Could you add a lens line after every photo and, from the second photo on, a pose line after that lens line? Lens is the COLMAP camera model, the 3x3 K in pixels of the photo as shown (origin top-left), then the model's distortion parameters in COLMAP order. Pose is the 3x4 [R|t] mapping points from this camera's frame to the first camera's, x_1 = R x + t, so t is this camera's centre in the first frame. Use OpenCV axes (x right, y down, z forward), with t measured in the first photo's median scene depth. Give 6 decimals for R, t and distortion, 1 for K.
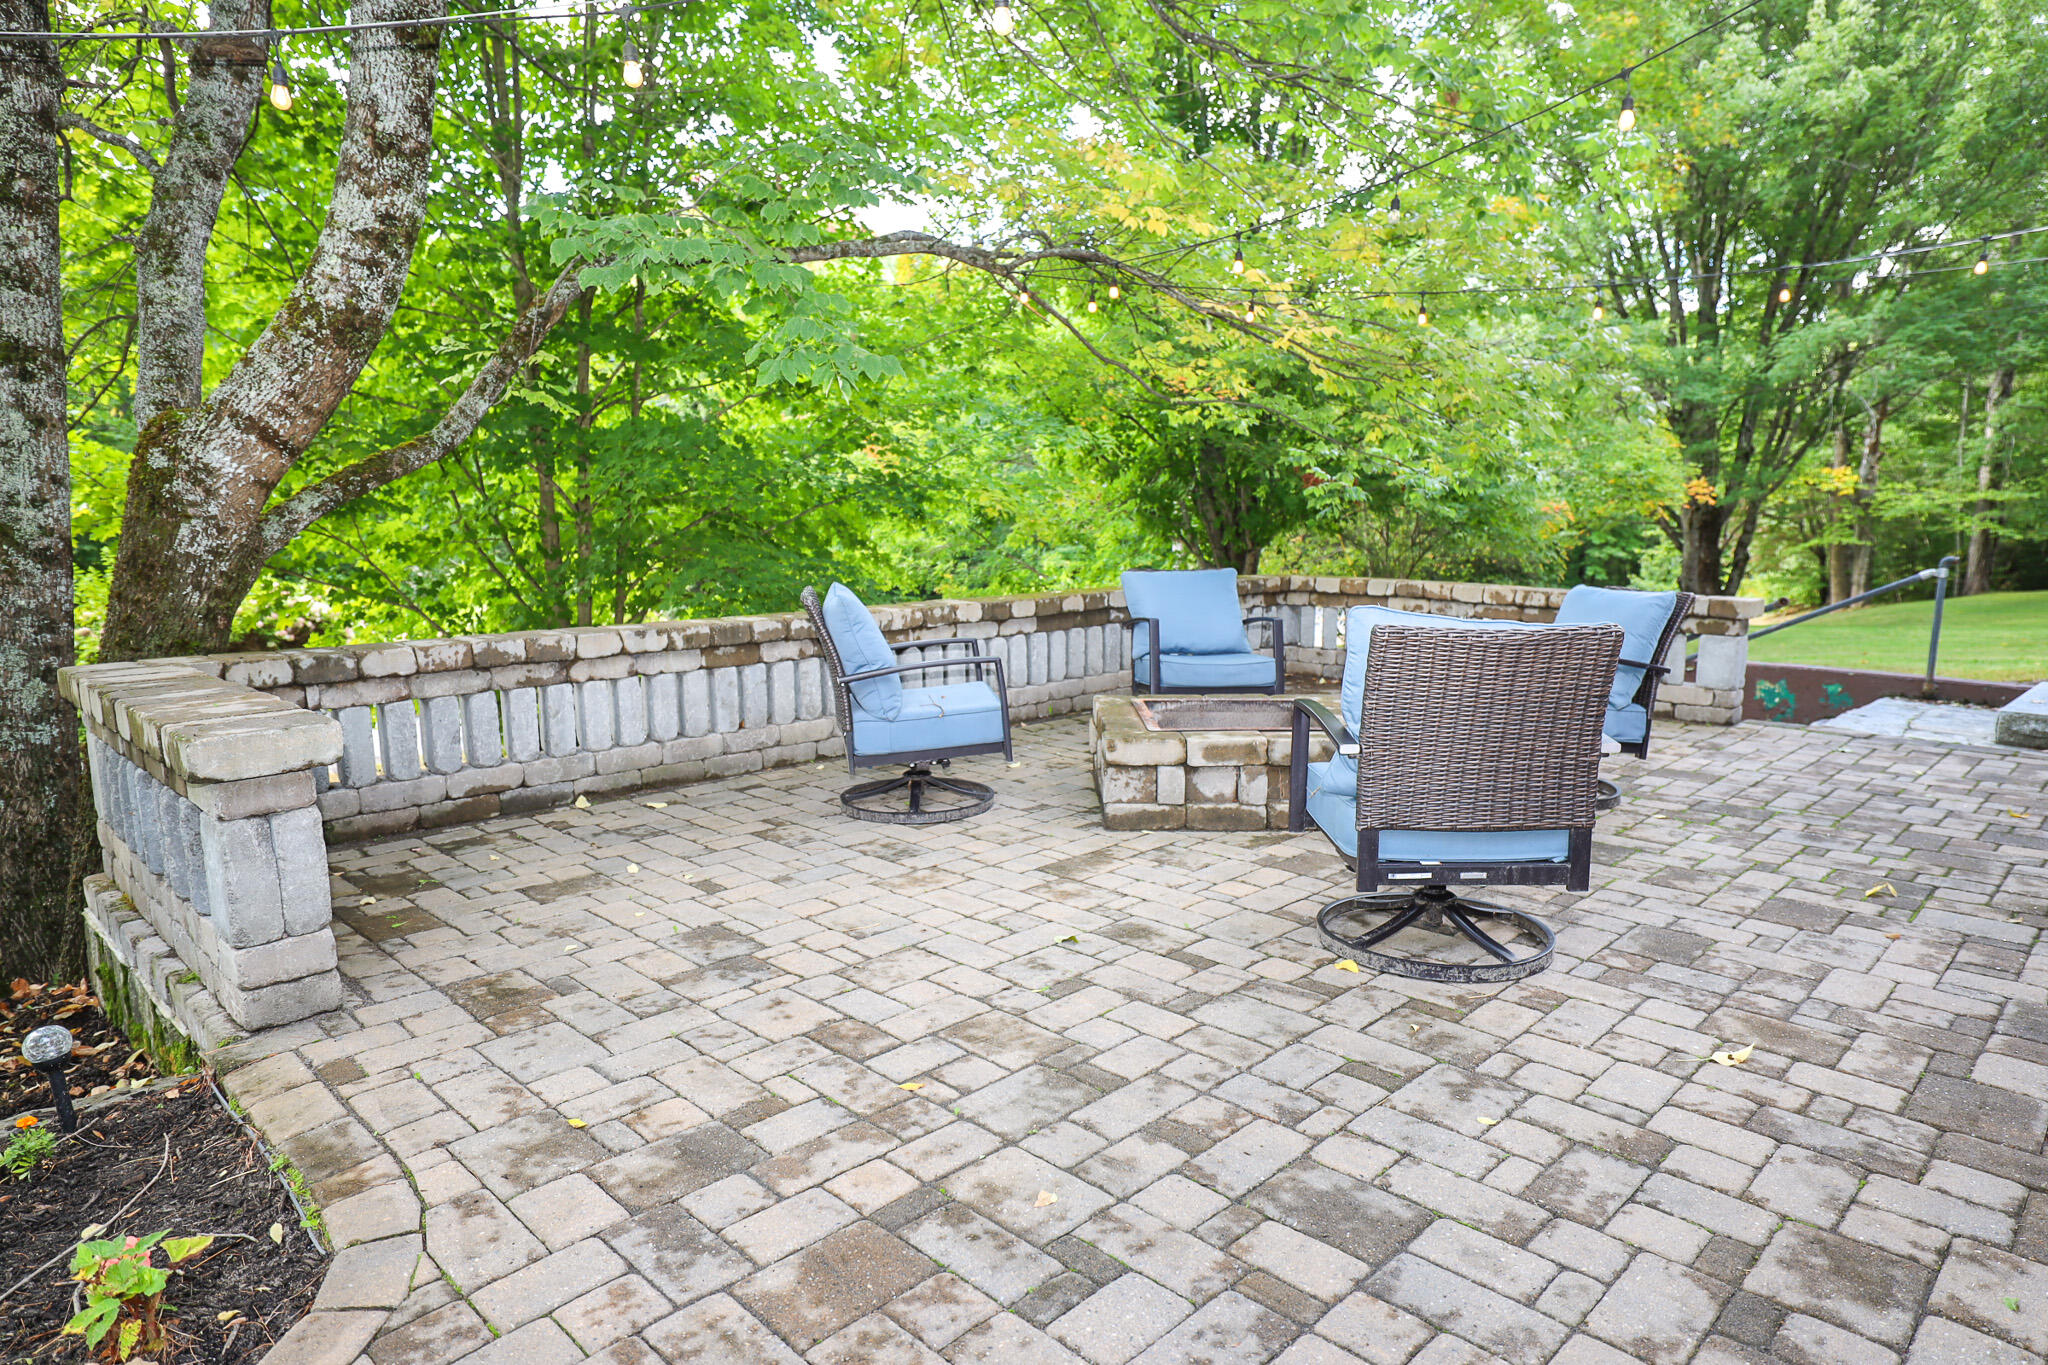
lens RADIAL K [[1240.6, 0, 1030.8], [0, 1240.6, 675.3], [0, 0, 1]] dist [0.000494, 0.010981]
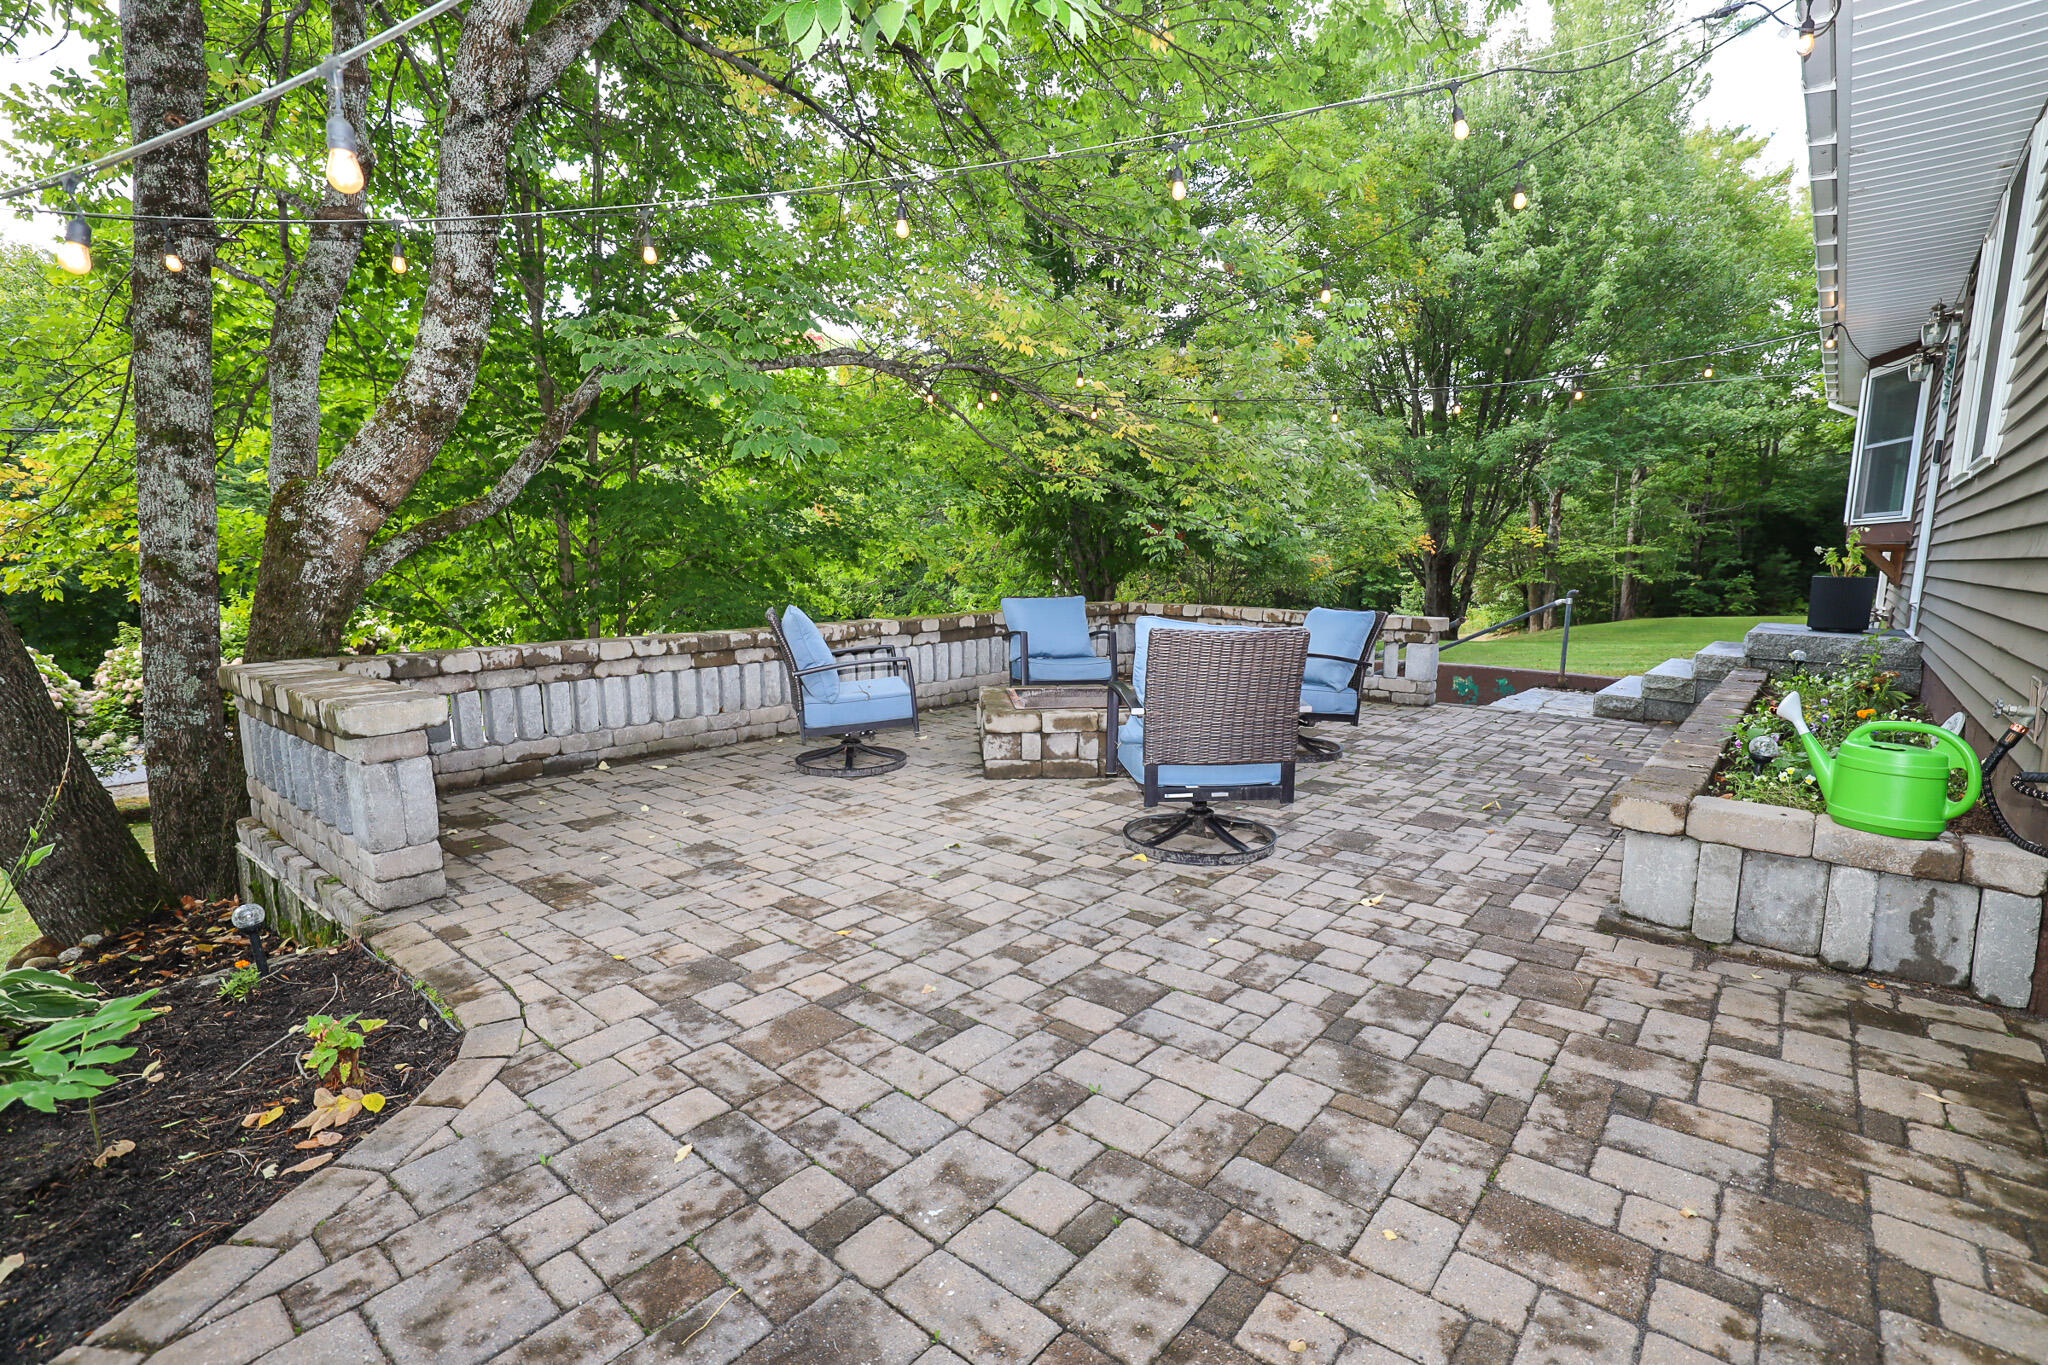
lens RADIAL K [[987.9, 0, 1040.3], [0, 987.9, 679.3], [0, 0, 1]] dist [-0.027244, 0.008284]
pose [[0.995784, -0.006684, 0.091485, 0.021003], [0.007348, 0.999949, -0.006925, 0.019788], [-0.091434, 0.007568, 0.995782, -0.134532]]
